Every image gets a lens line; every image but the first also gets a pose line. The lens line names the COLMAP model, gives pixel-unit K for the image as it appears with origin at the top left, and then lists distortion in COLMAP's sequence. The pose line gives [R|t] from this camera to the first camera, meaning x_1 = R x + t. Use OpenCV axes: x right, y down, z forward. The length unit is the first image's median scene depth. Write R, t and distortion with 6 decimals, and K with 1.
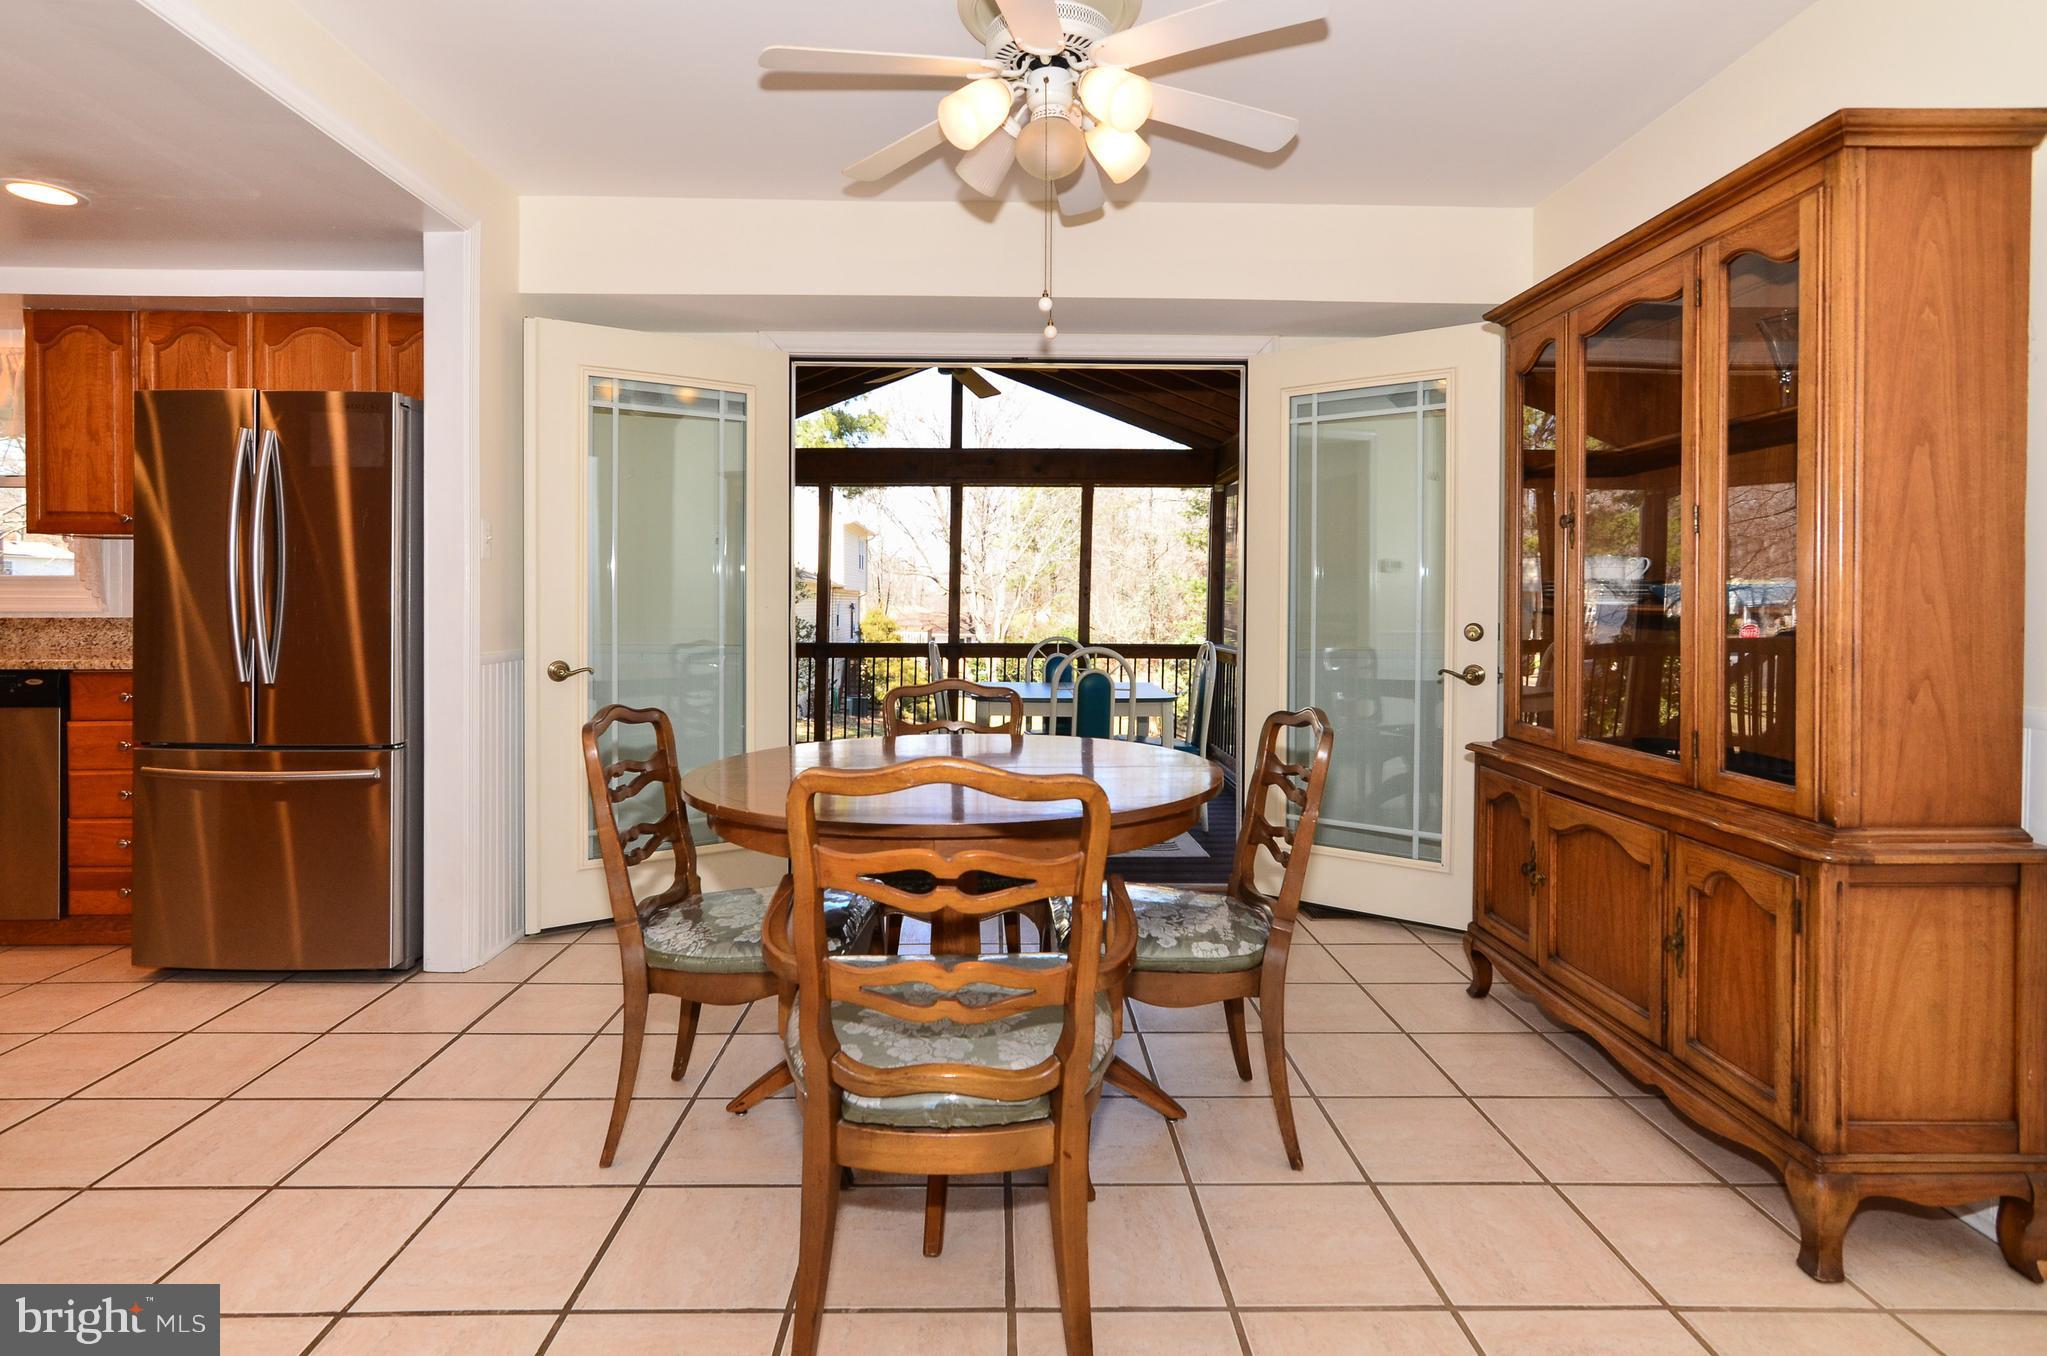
lens RADIAL K [[1027.4, 0, 1023.2], [0, 1027.4, 614.6], [0, 0, 1]] dist [0.001420, 0.000558]
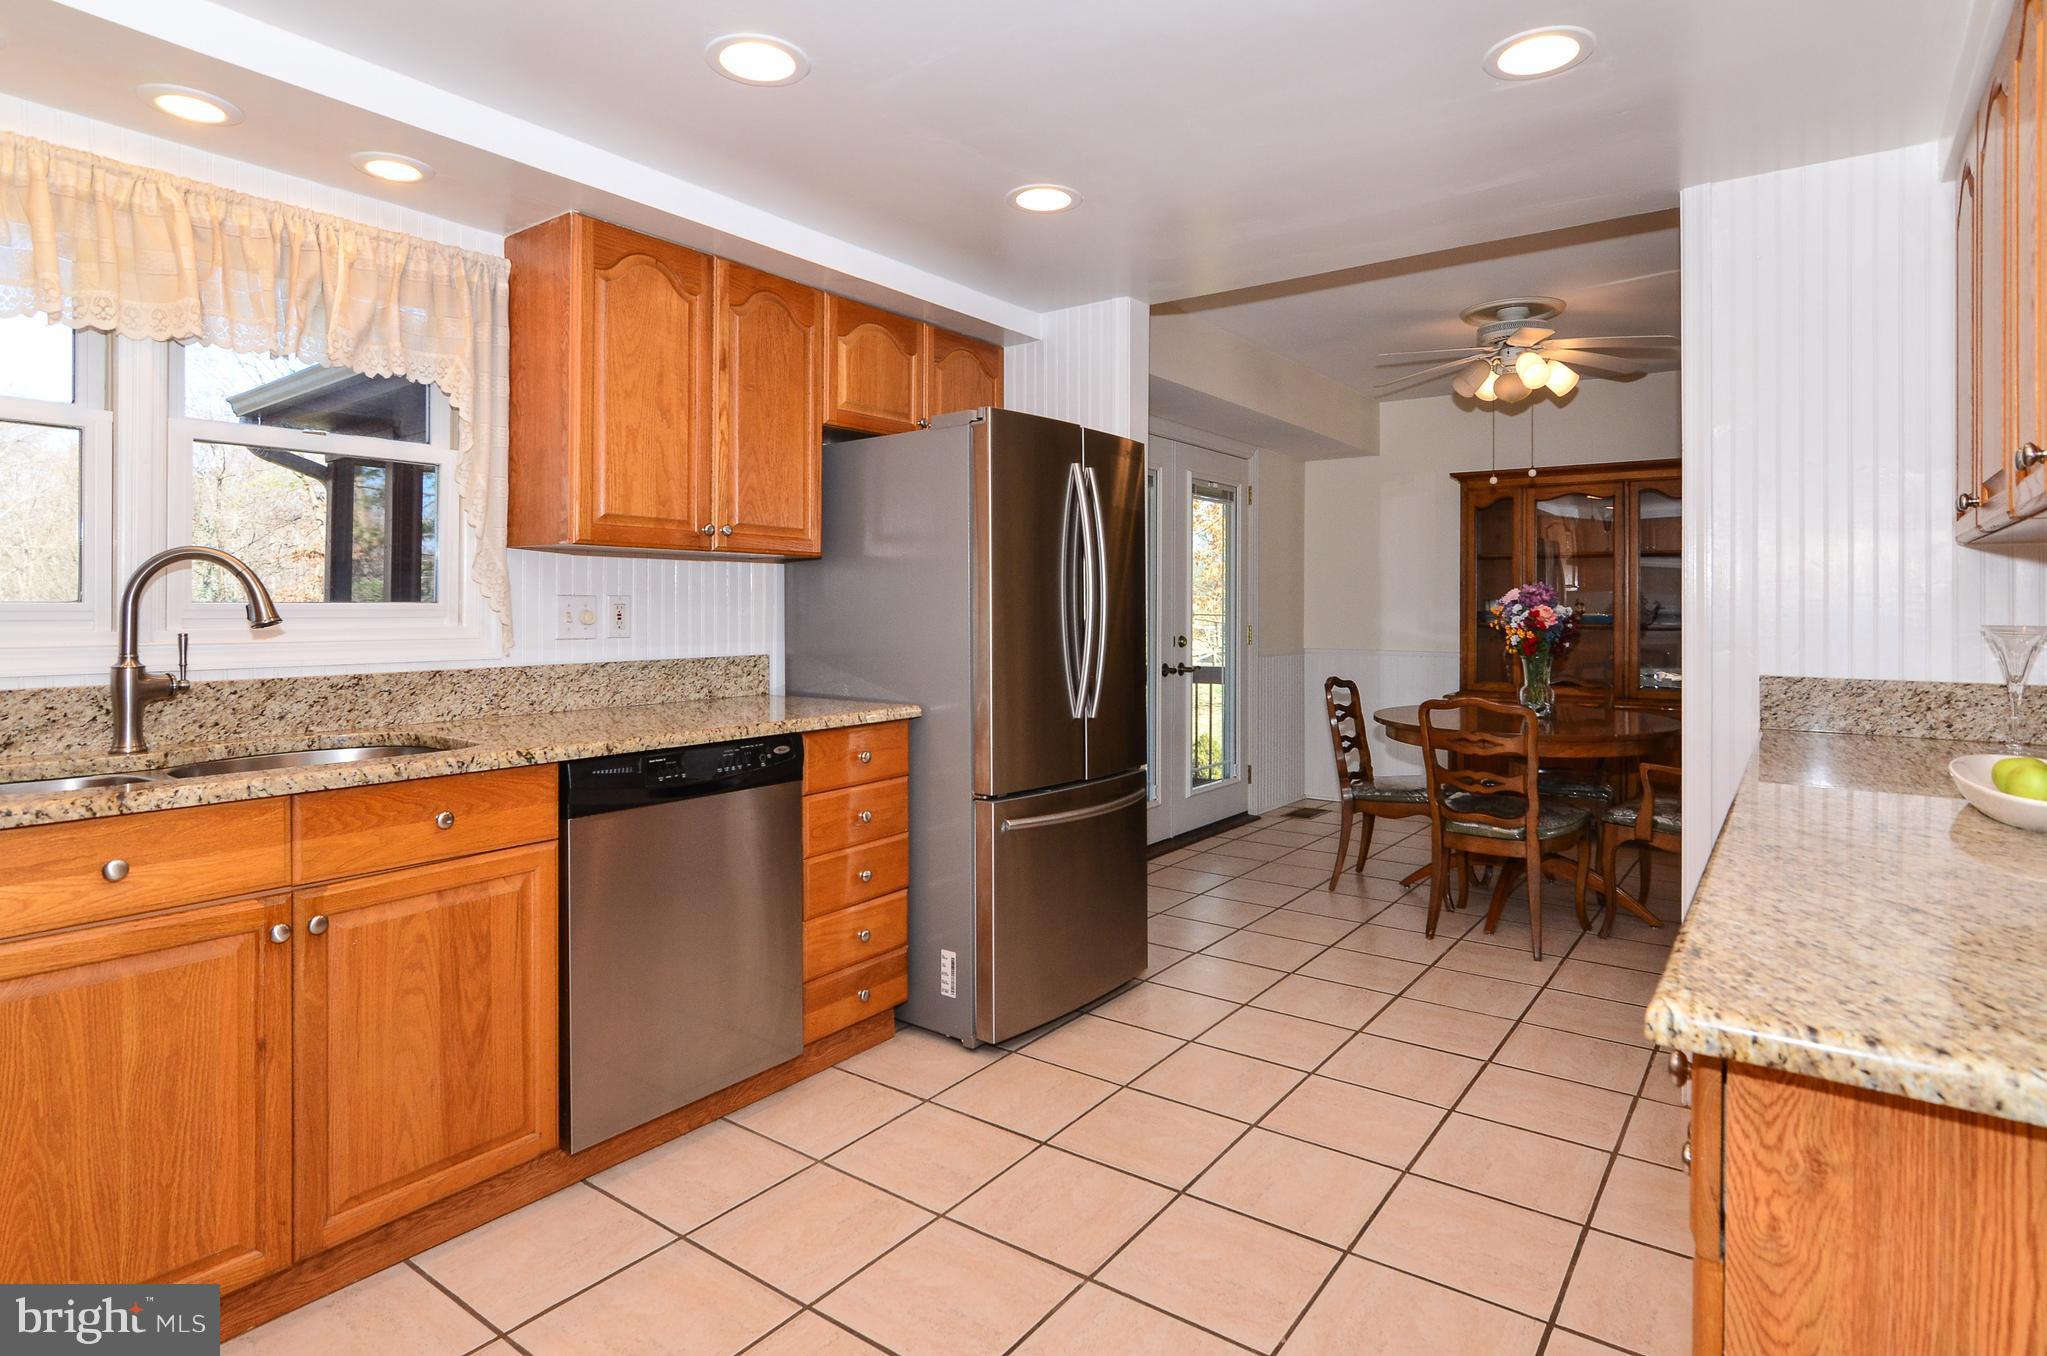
lens RADIAL K [[1060.7, 0, 1028.2], [0, 1060.7, 612.7], [0, 0, 1]] dist [-0.000318, 0.000474]
pose [[0.610471, -0.006499, 0.792012, -1.338719], [0.010762, 0.999942, -0.000090, -0.030761], [-0.791965, 0.008578, 0.610506, 0.343689]]
